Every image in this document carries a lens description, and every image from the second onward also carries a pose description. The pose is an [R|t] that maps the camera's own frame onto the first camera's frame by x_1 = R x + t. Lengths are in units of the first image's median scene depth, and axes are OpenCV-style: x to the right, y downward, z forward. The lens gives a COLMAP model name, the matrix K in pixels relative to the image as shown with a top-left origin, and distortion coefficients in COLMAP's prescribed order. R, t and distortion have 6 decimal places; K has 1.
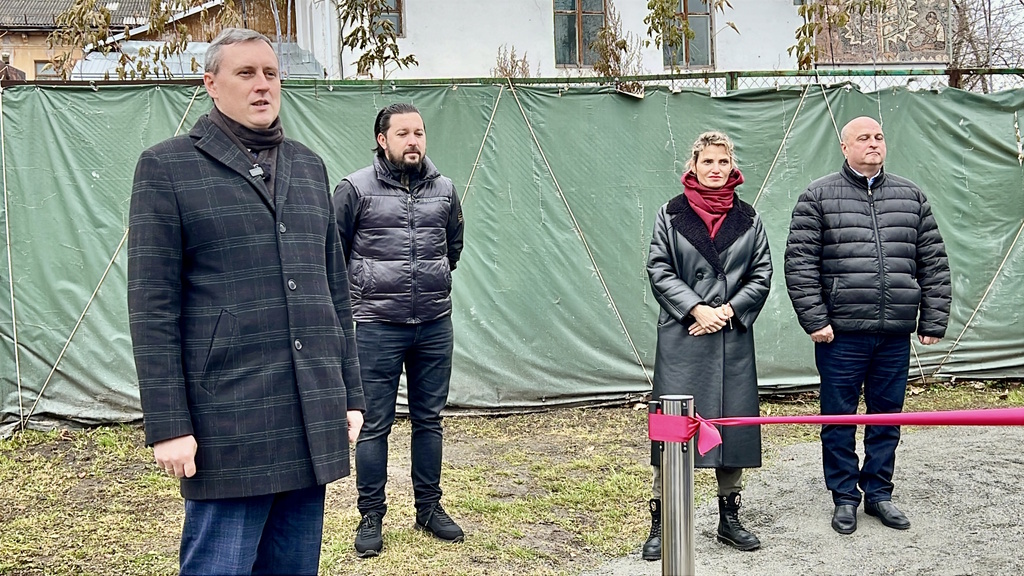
lens RADIAL K [[1269.0, 0, 526.9], [0, 1269.0, 311.3], [0, 0, 1]] dist [0.087164, 0.000000]
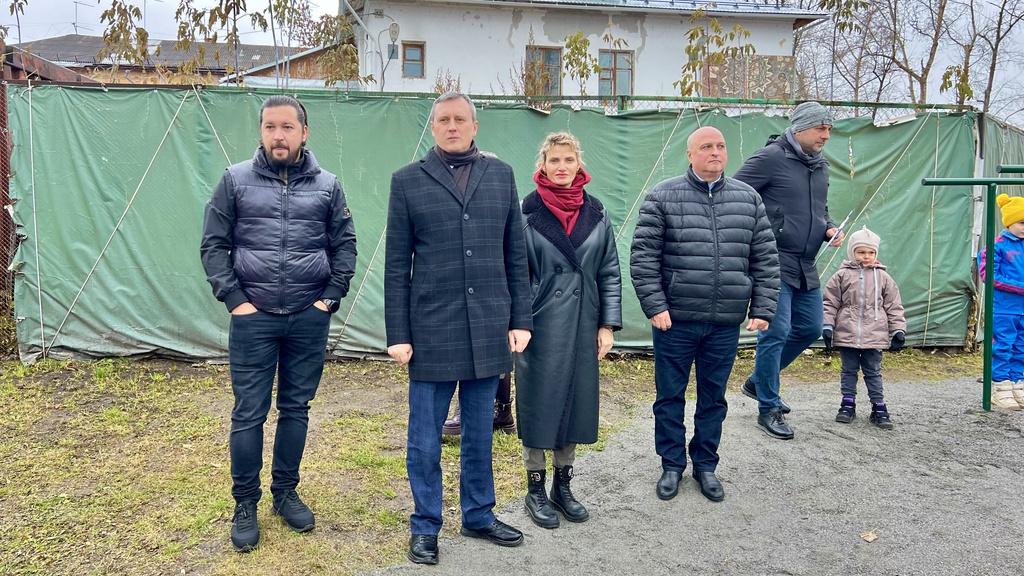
lens RADIAL K [[773.3, 0, 509.4], [0, 773.3, 294.0], [0, 0, 1]] dist [0.059991, -0.053519]
pose [[0.998112, 0.042852, -0.043996, 0.099484], [-0.040976, 0.998248, 0.042690, -0.023375], [0.045748, -0.040806, 0.998119, 0.246451]]
